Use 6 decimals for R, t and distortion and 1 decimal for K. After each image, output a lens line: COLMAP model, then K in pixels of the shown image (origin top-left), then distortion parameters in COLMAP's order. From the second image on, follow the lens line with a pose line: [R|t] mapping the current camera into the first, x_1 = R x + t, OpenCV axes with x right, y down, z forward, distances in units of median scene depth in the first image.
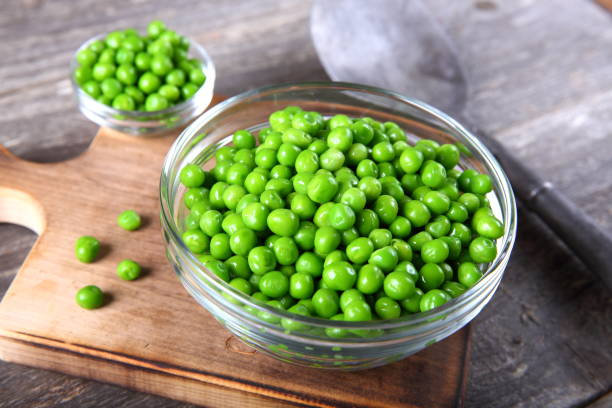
lens RADIAL K [[948.2, 0, 297.1], [0, 948.2, 217.1], [0, 0, 1]] dist [-0.021948, 0.000000]
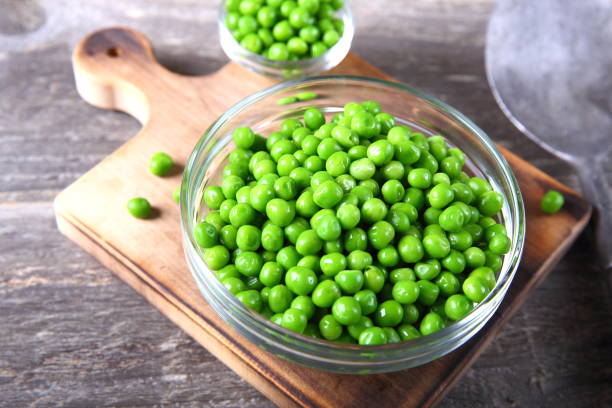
lens RADIAL K [[948.2, 0, 306.8], [0, 948.2, 211.1], [0, 0, 1]] dist [-0.021948, 0.000000]
pose [[0.888905, 0.357136, -0.286883, 0.285739], [-0.322784, 0.932688, 0.160945, -0.159031], [0.325052, -0.050463, 0.944349, 0.011280]]
